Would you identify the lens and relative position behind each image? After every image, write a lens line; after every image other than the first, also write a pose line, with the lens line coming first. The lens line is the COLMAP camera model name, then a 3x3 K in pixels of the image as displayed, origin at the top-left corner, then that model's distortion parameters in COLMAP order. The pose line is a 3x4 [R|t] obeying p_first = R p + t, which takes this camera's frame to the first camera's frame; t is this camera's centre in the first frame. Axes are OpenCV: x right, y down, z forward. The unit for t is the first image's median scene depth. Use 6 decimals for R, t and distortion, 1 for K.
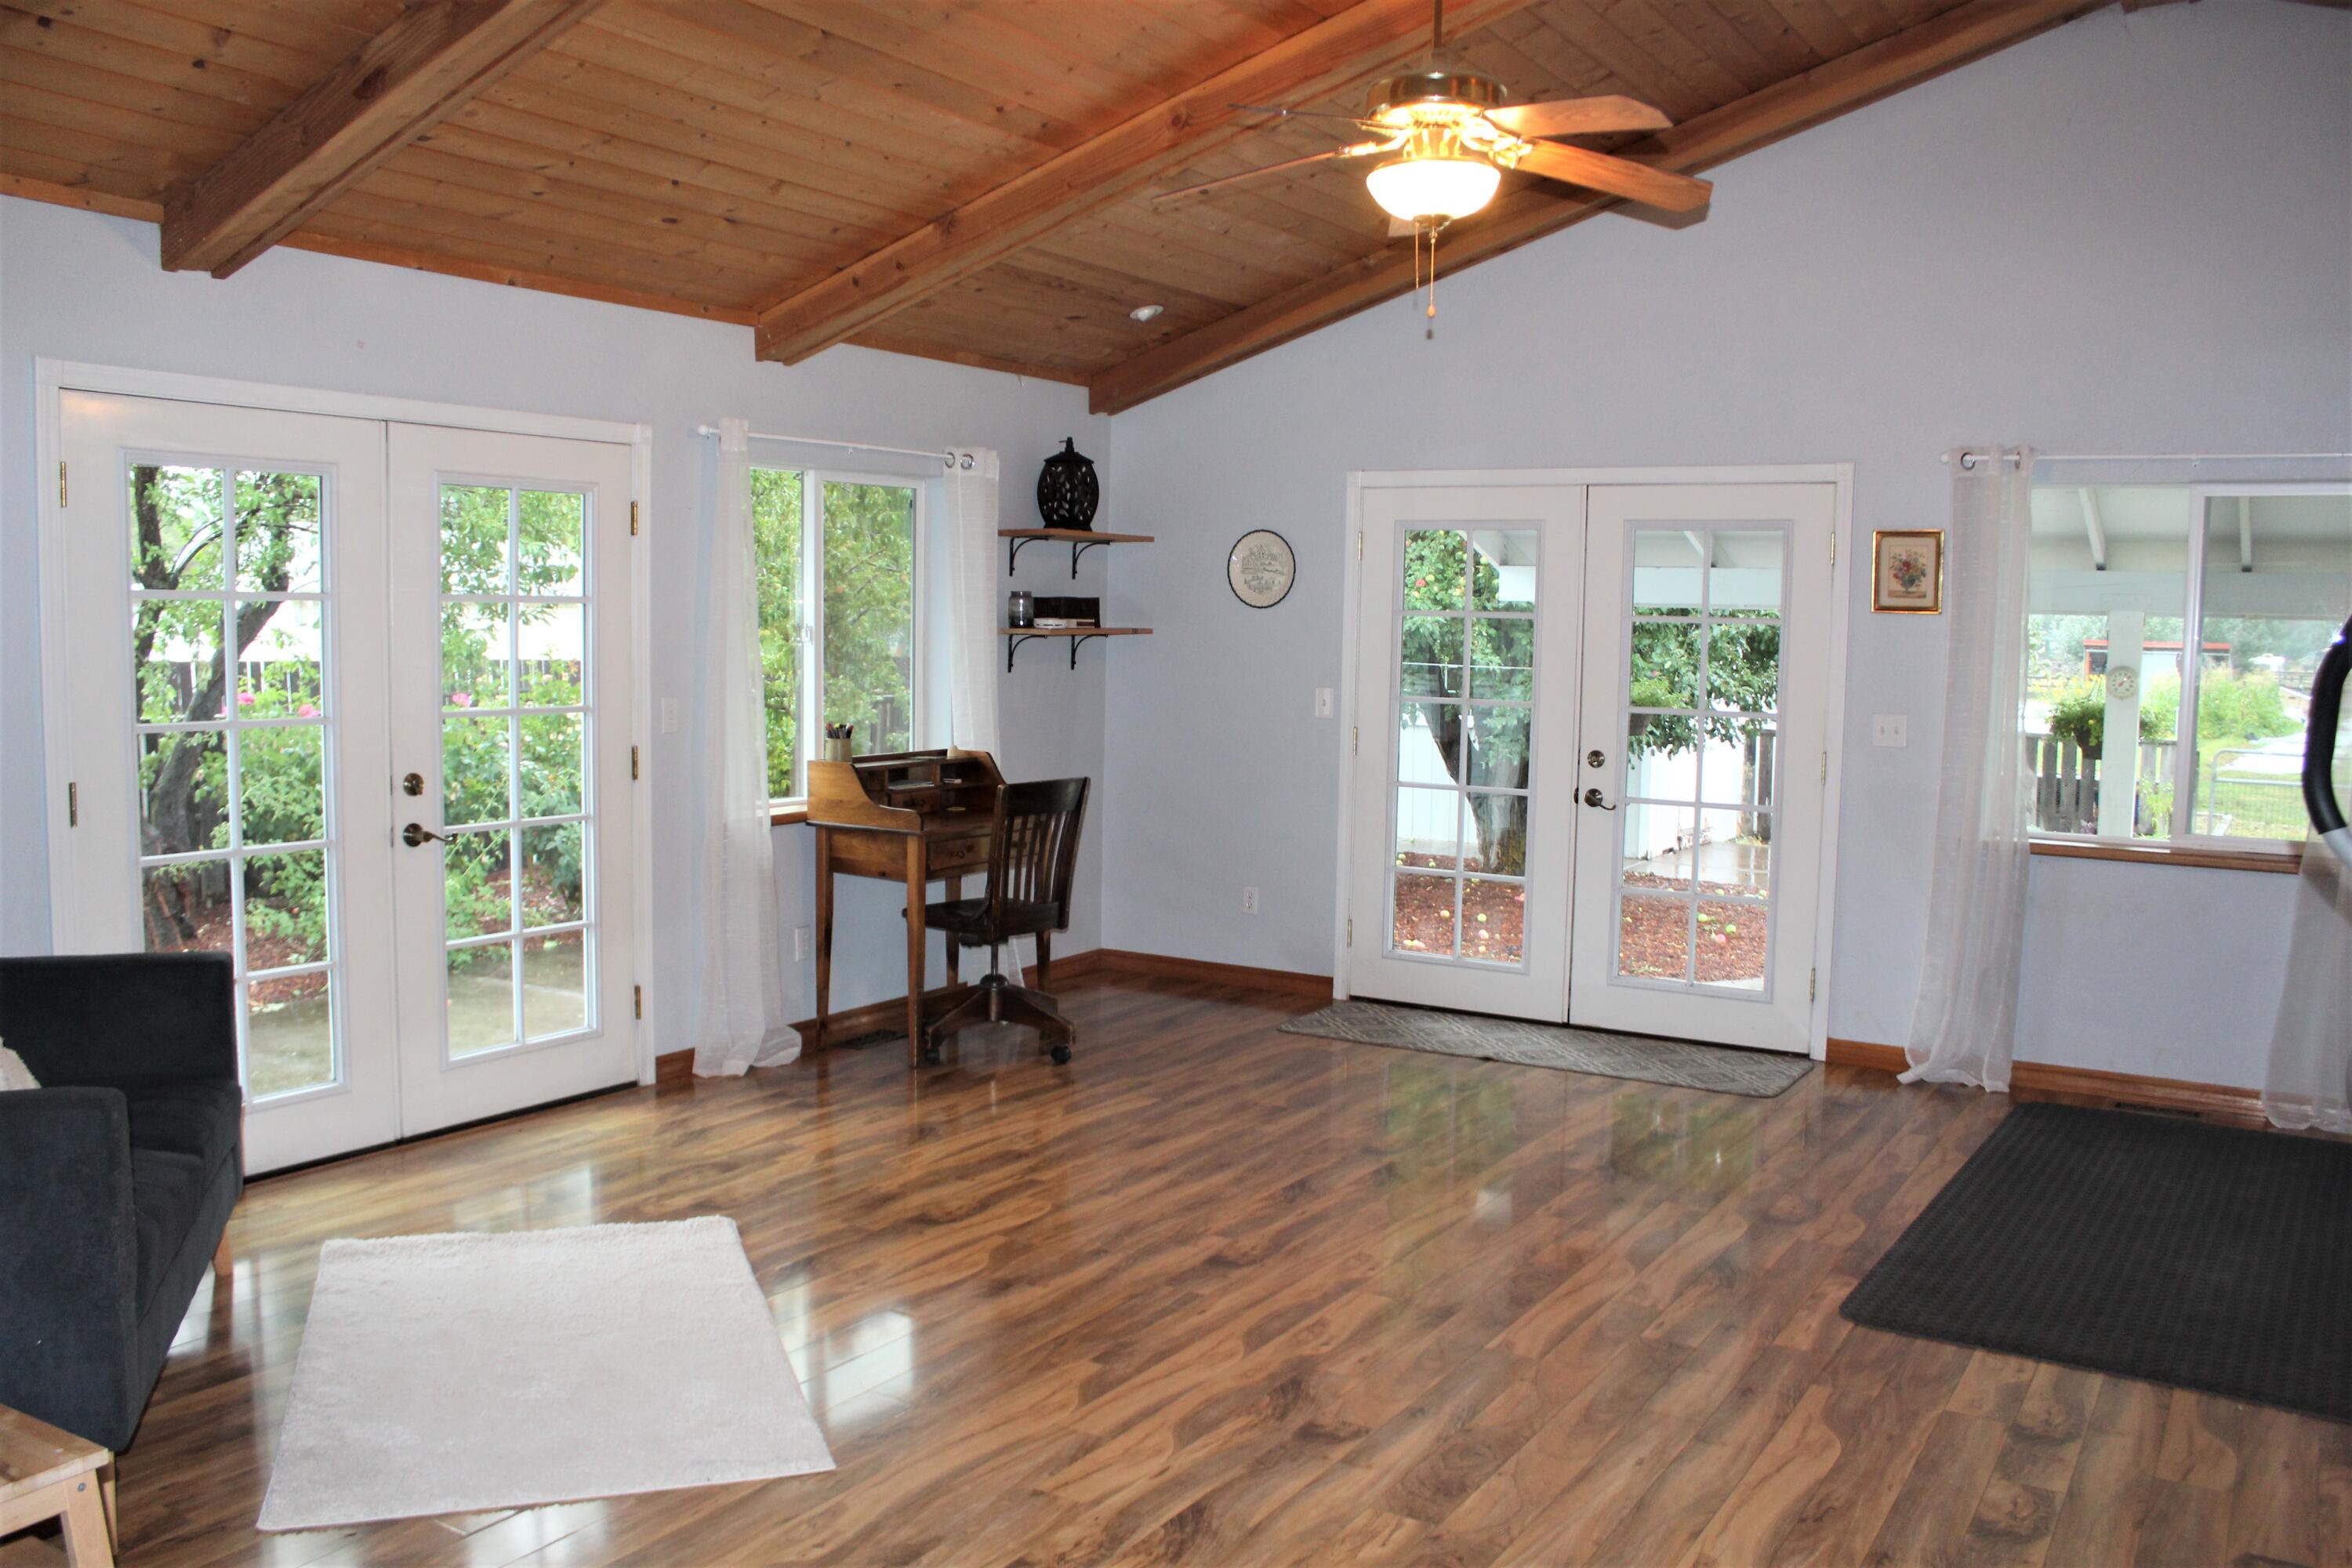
lens RADIAL K [[1993.5, 0, 1175.2], [0, 1993.5, 785.4], [0, 0, 1]] dist [-0.140135, 0.077734]
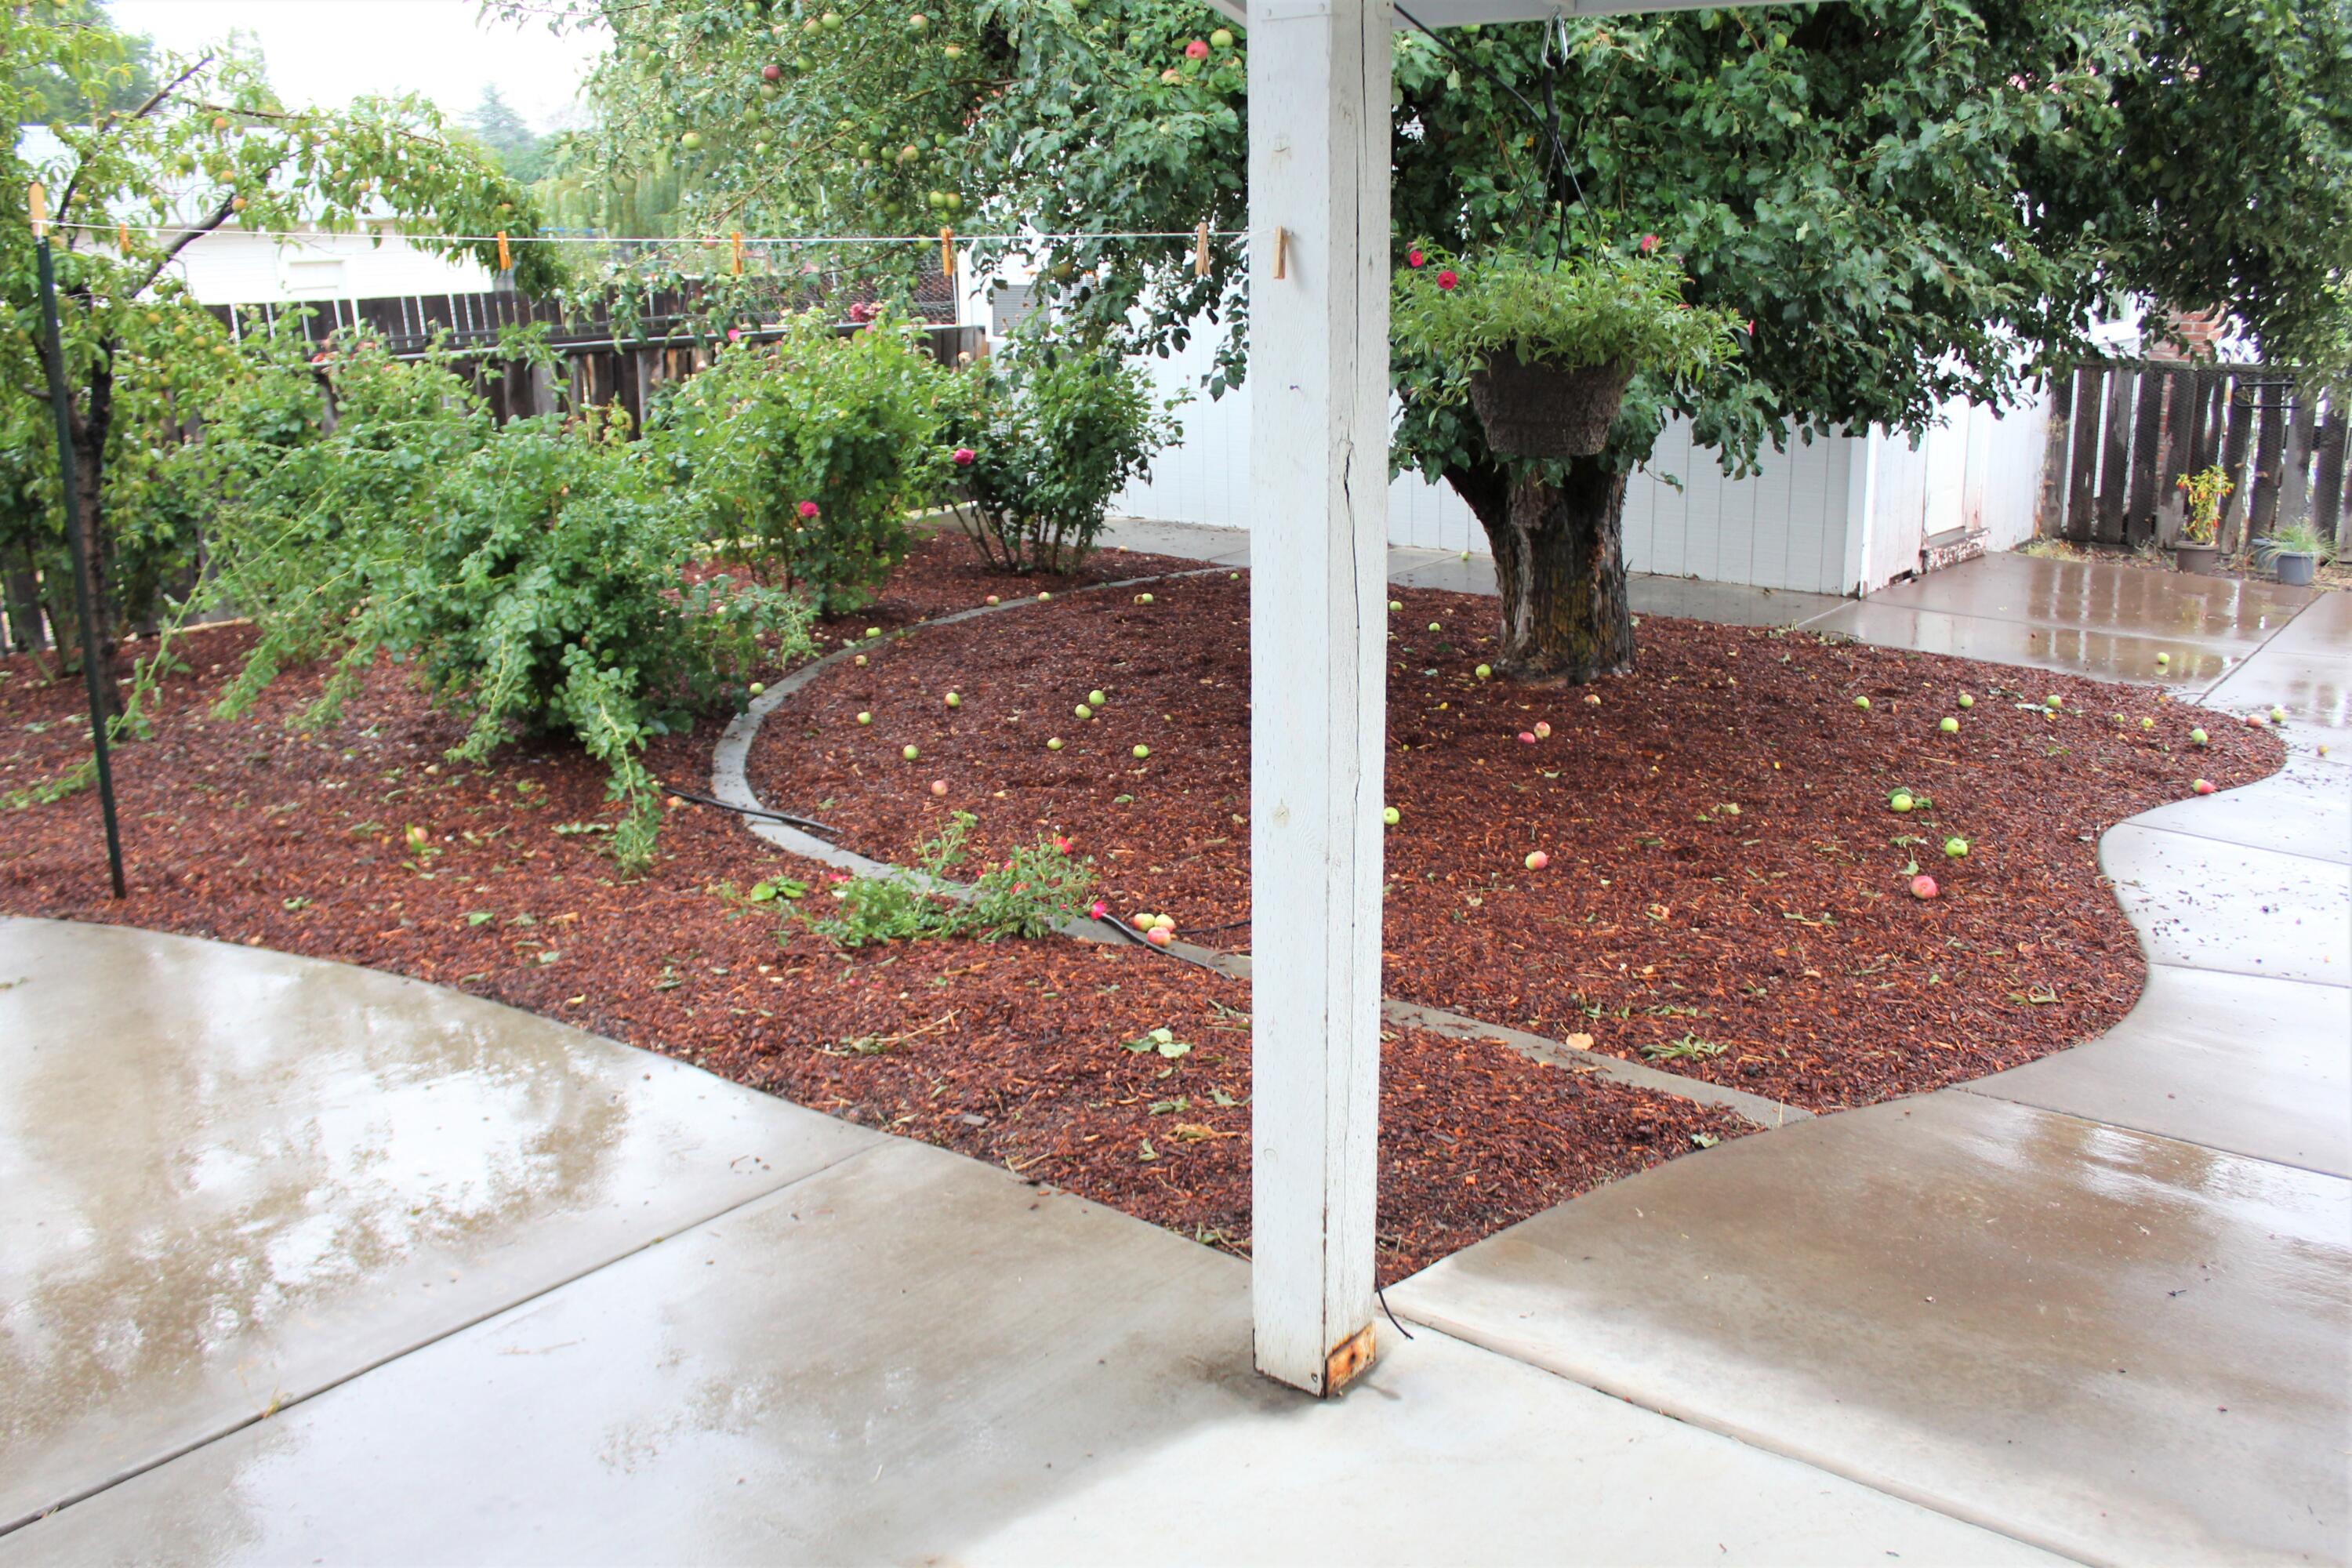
lens RADIAL K [[1993.5, 0, 1172.2], [0, 1993.5, 781.6], [0, 0, 1]] dist [-0.140135, 0.077734]
pose [[0.987937, 0.007785, -0.154658, 0.133889], [0.021762, 0.981844, 0.188438, -0.021319], [0.153317, -0.189531, 0.969831, 0.421815]]
